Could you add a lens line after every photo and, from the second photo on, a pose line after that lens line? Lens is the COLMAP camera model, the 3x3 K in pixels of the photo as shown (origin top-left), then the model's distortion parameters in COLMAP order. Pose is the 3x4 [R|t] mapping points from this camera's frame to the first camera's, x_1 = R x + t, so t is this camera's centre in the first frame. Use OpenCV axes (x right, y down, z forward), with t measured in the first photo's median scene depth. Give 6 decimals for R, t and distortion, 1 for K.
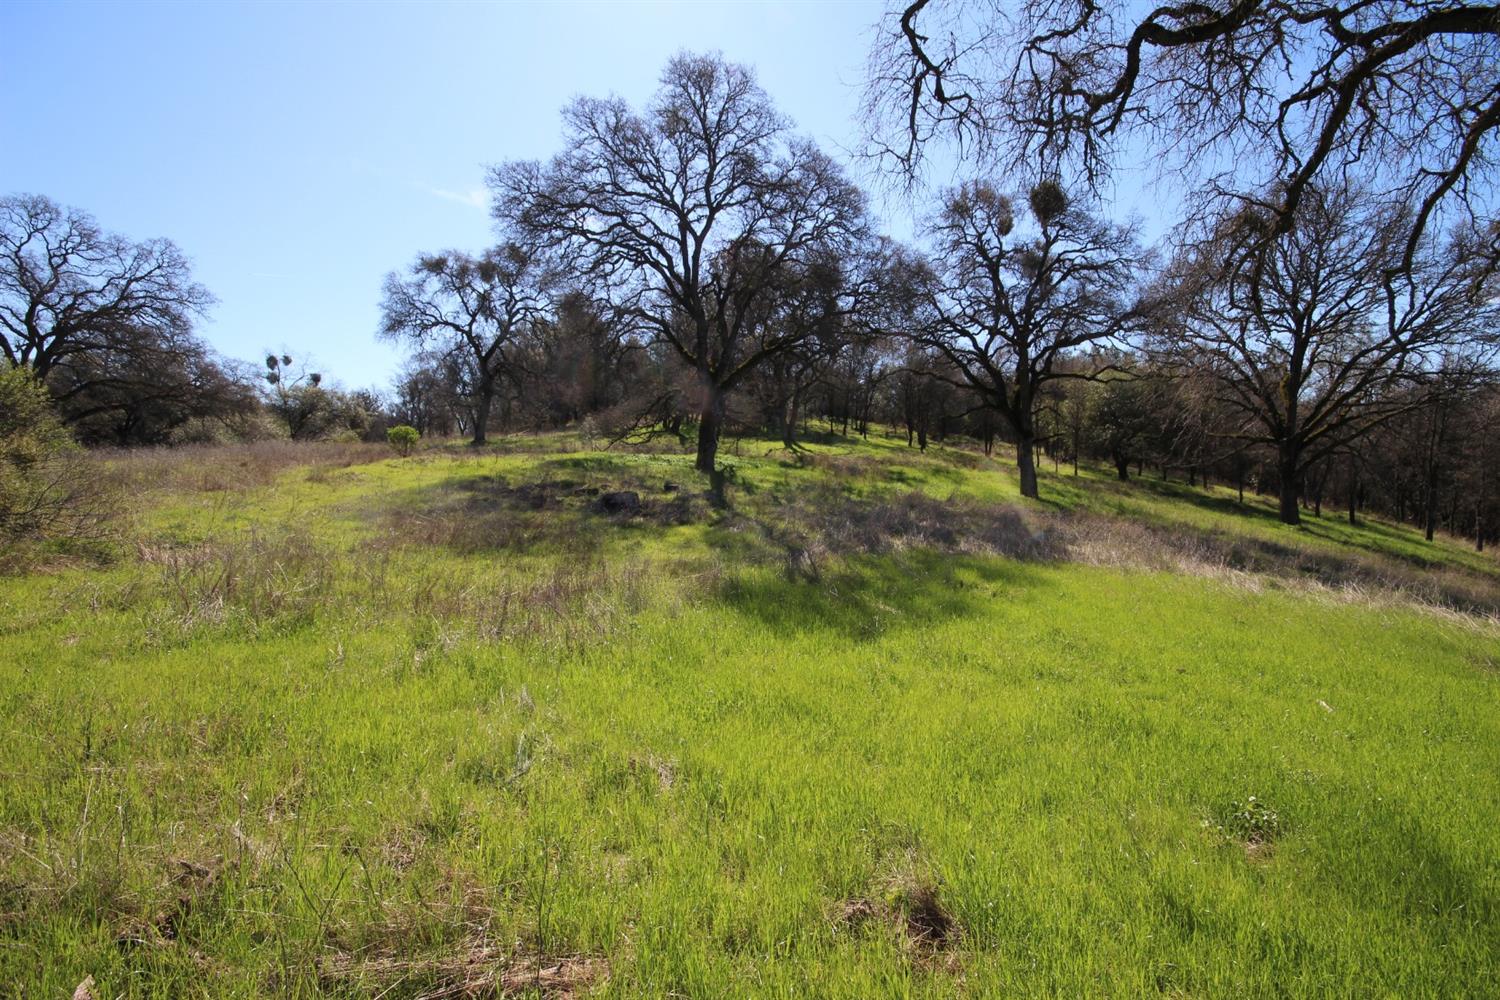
lens RADIAL K [[693.9, 0, 754.3], [0, 693.9, 490.6], [0, 0, 1]] dist [0.002959, -0.007363]
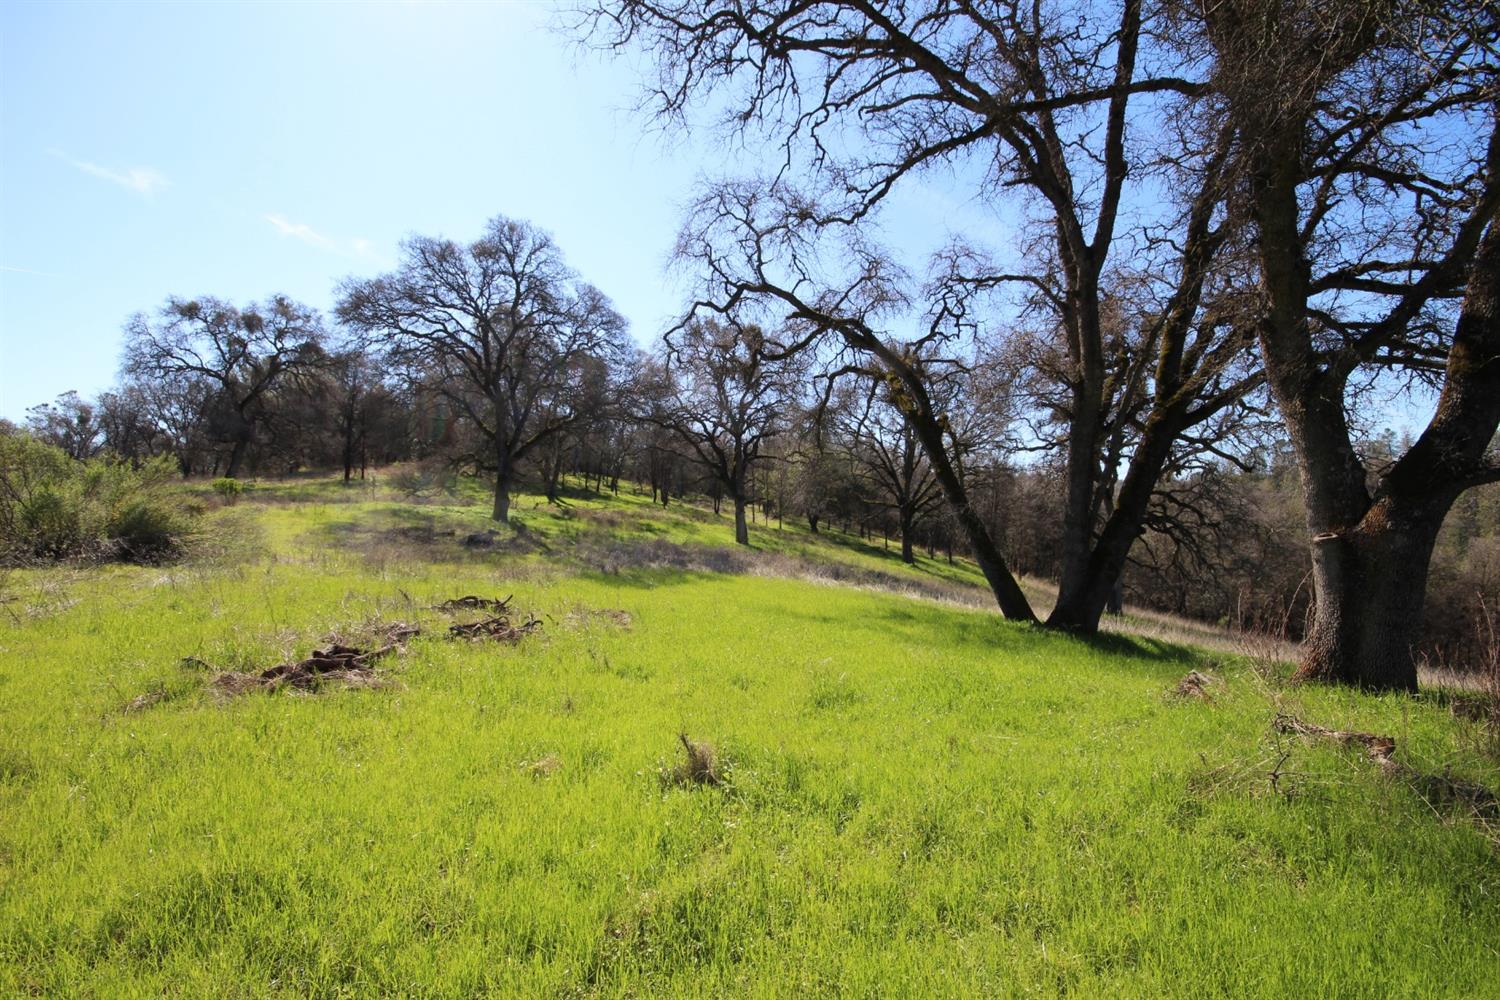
lens RADIAL K [[693.9, 0, 754.3], [0, 693.9, 490.6], [0, 0, 1]] dist [0.002959, -0.007363]
pose [[0.932802, 0.031357, 0.359023, -0.059757], [-0.004292, 0.997104, -0.075935, 0.006804], [-0.360364, 0.069291, 0.930235, -0.229380]]
